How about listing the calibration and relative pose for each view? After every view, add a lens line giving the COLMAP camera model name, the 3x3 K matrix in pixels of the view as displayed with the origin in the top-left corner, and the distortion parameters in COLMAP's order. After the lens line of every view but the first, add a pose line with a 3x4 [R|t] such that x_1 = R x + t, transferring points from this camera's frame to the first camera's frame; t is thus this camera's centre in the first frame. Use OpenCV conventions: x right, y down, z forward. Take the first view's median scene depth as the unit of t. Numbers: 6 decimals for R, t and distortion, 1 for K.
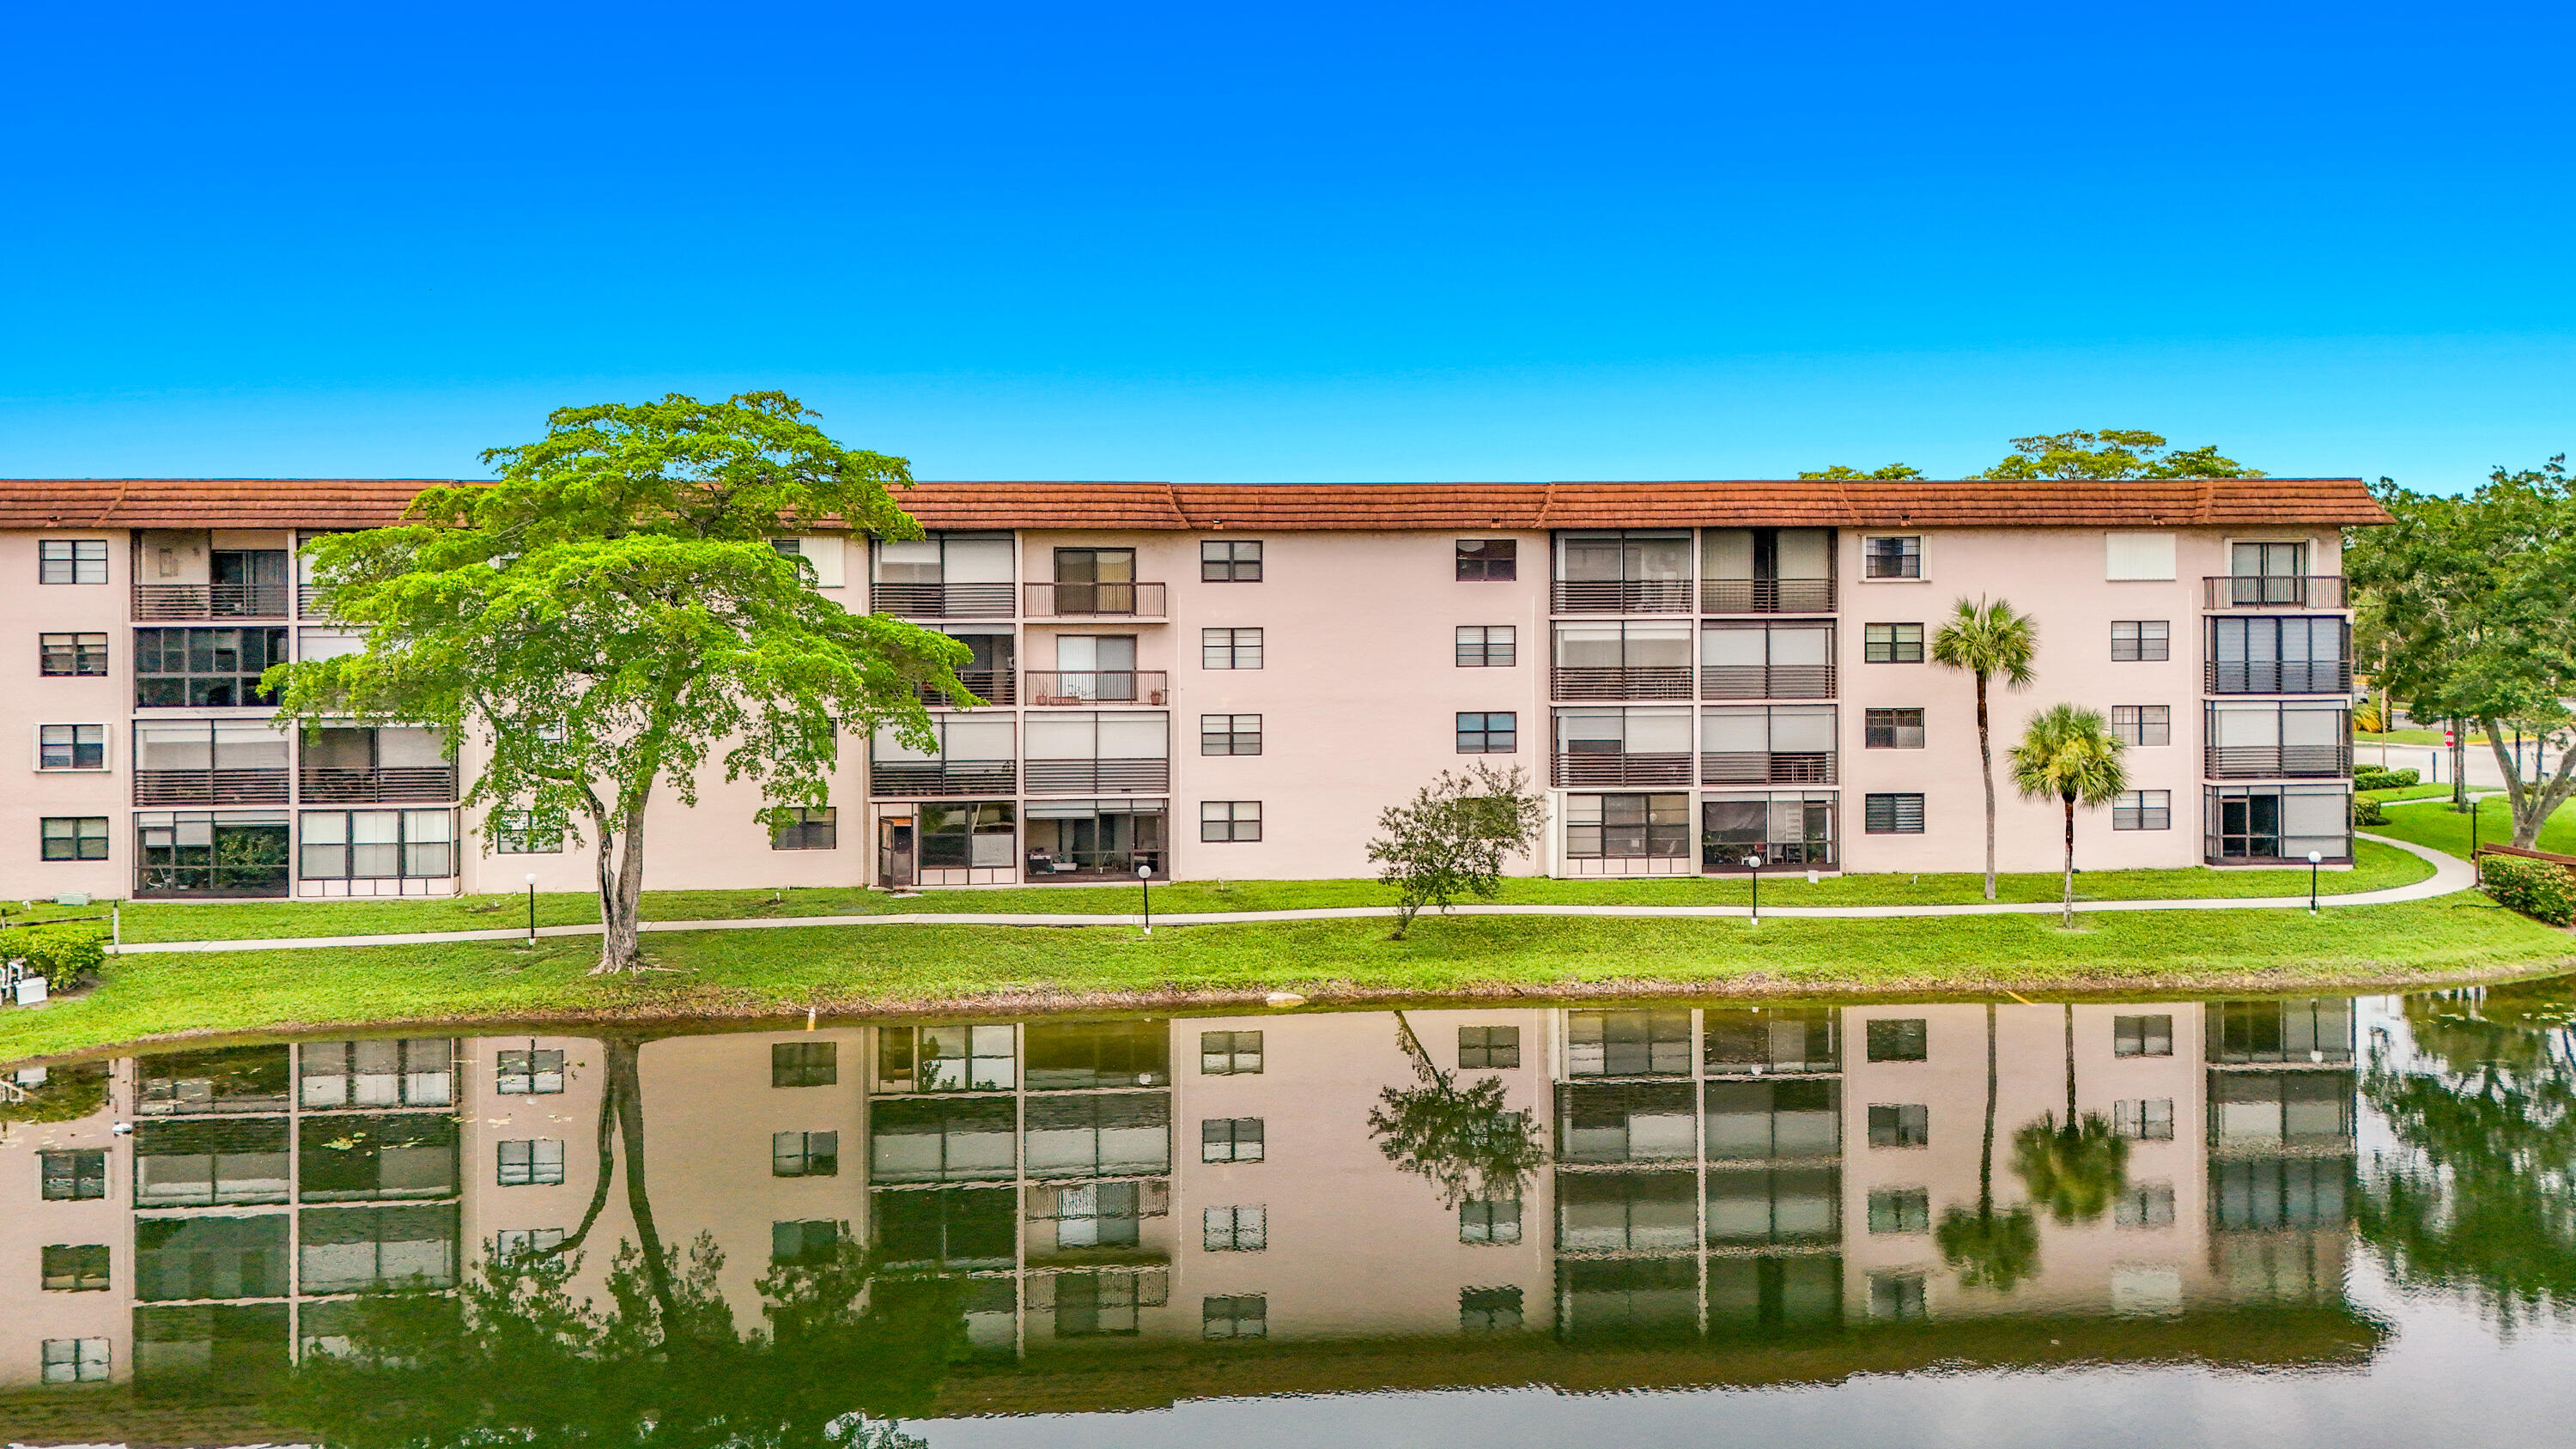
lens RADIAL K [[1932.0, 0, 1290.8], [0, 1932.0, 616.8], [0, 0, 1]] dist [0.021611, -0.007101]
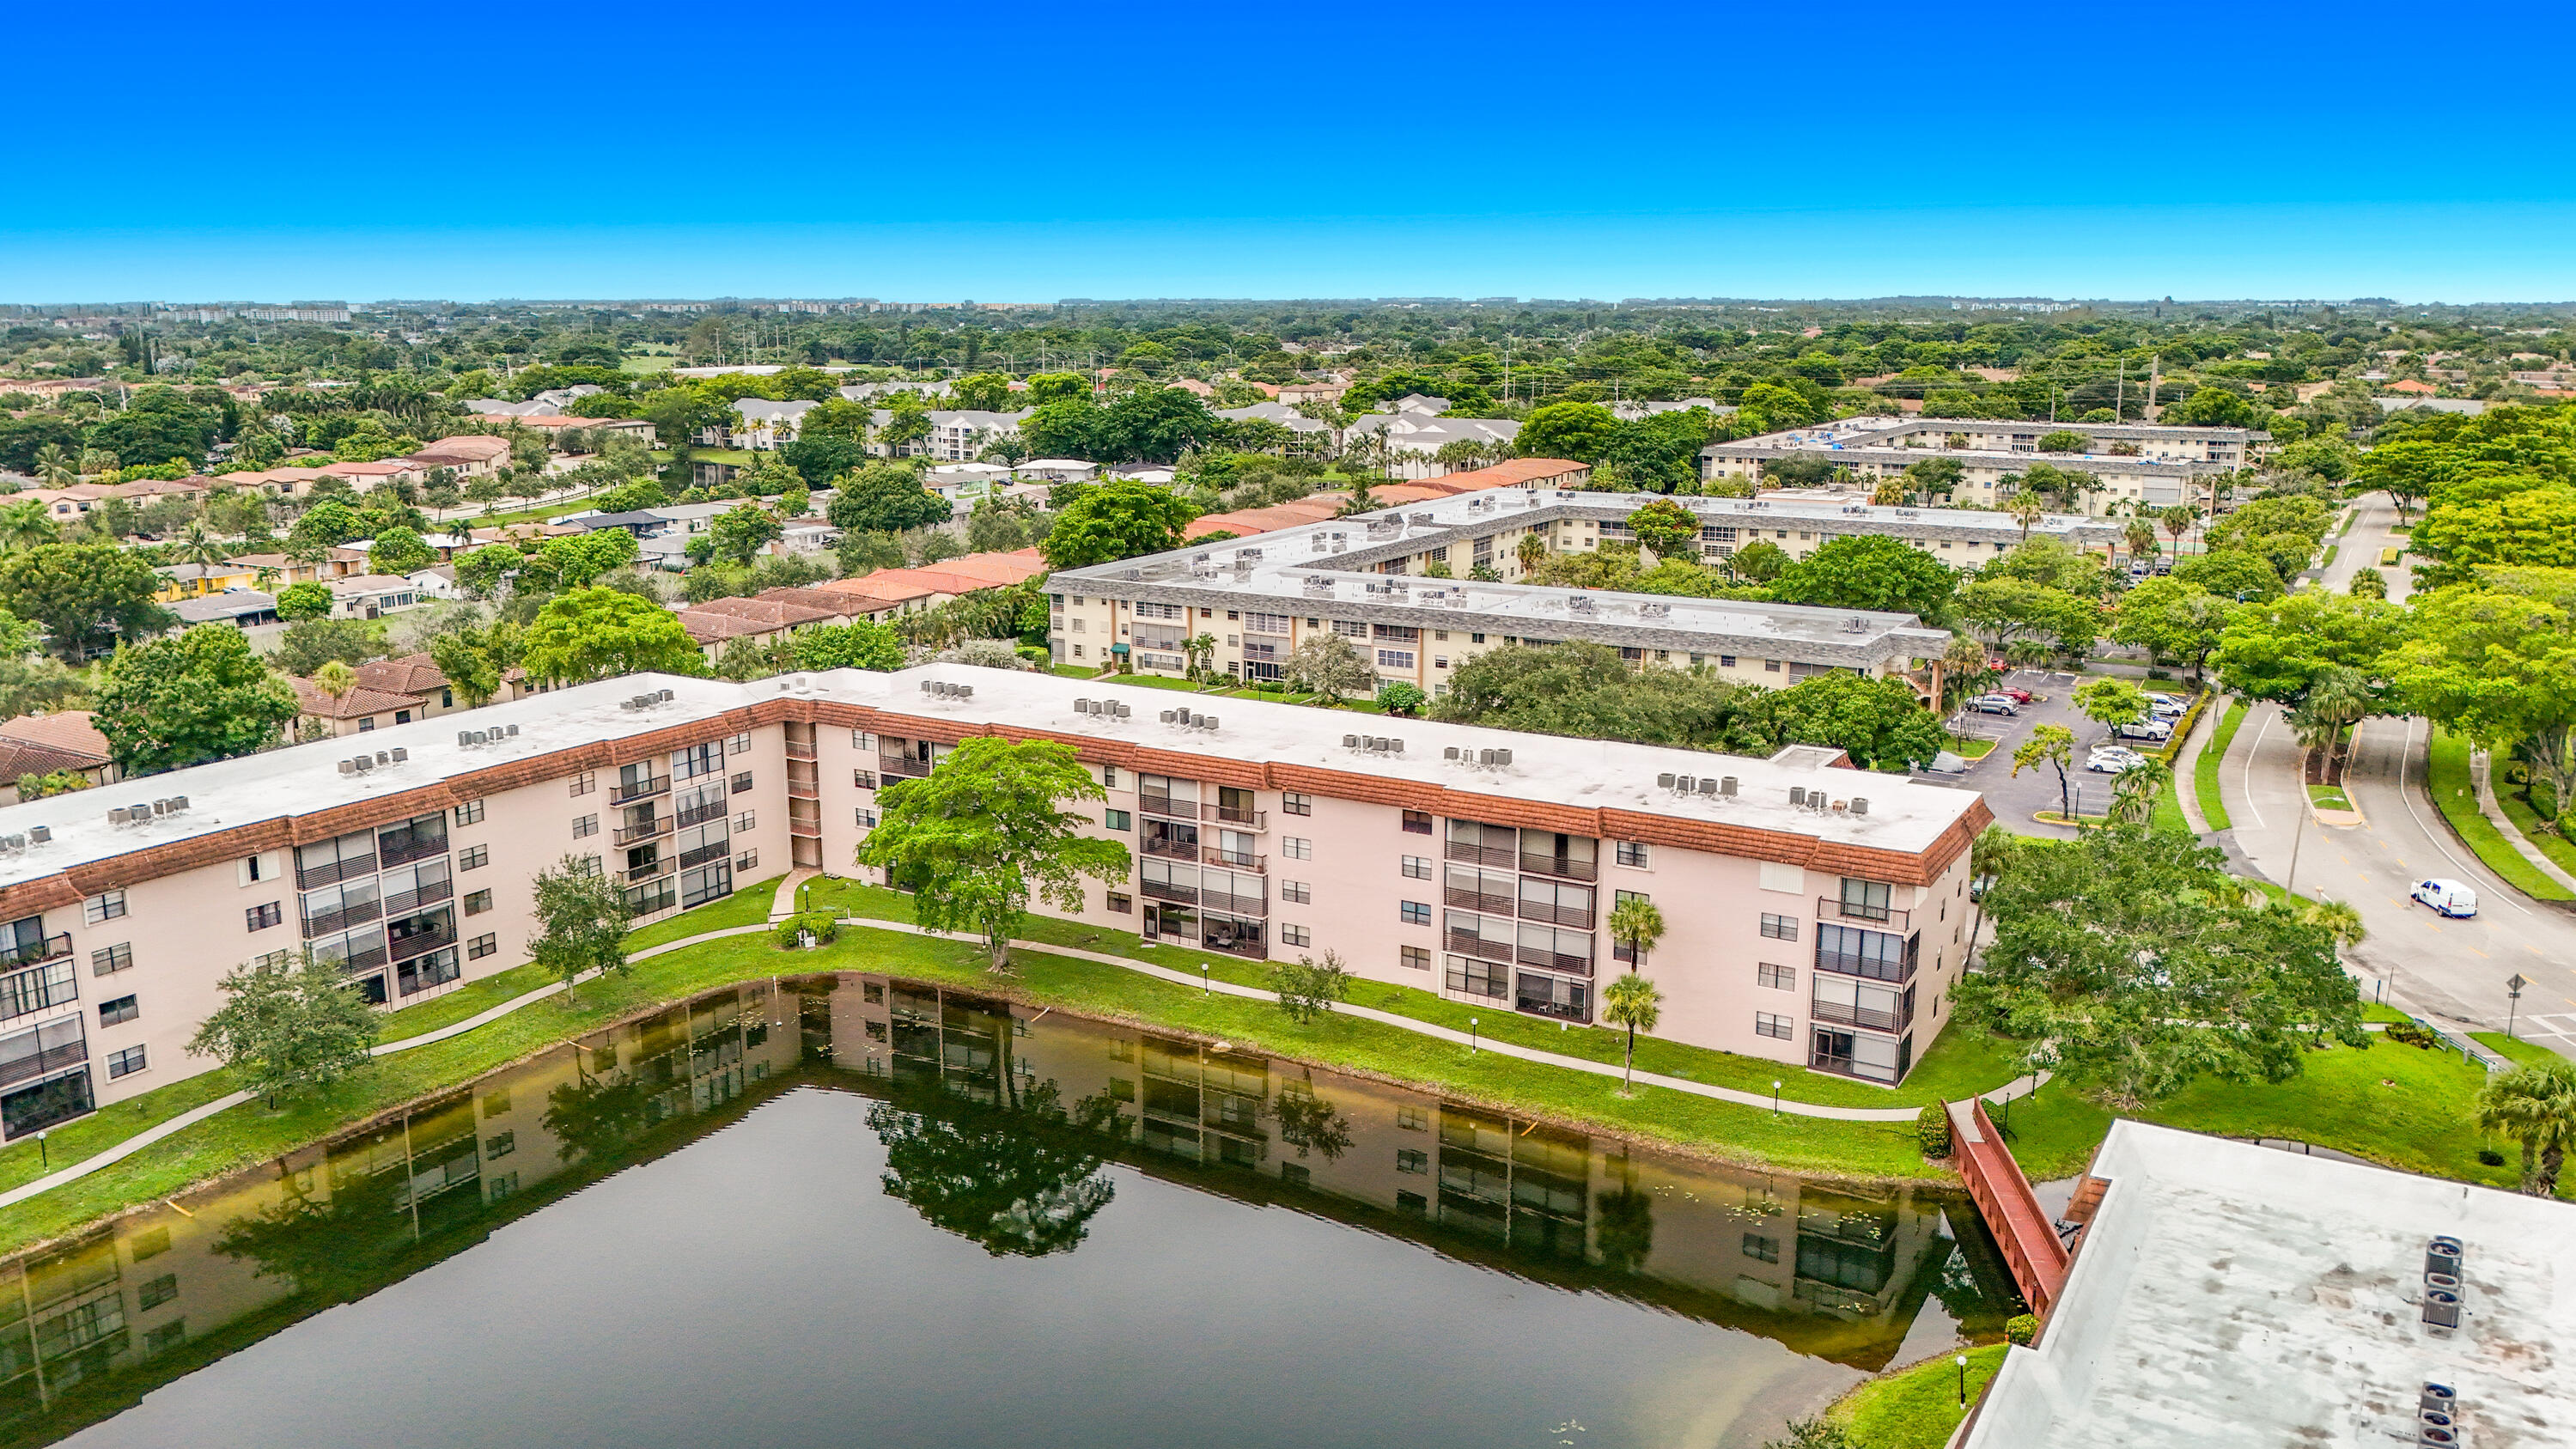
lens RADIAL K [[1940.0, 0, 1288.0], [0, 1940.0, 724.5], [0, 0, 1]] dist [0.050148, -0.152922]
pose [[0.817053, 0.126080, -0.562608, 1.022992], [-0.004869, 0.977271, 0.211936, -0.508816], [0.576541, -0.170424, 0.799097, -0.518504]]
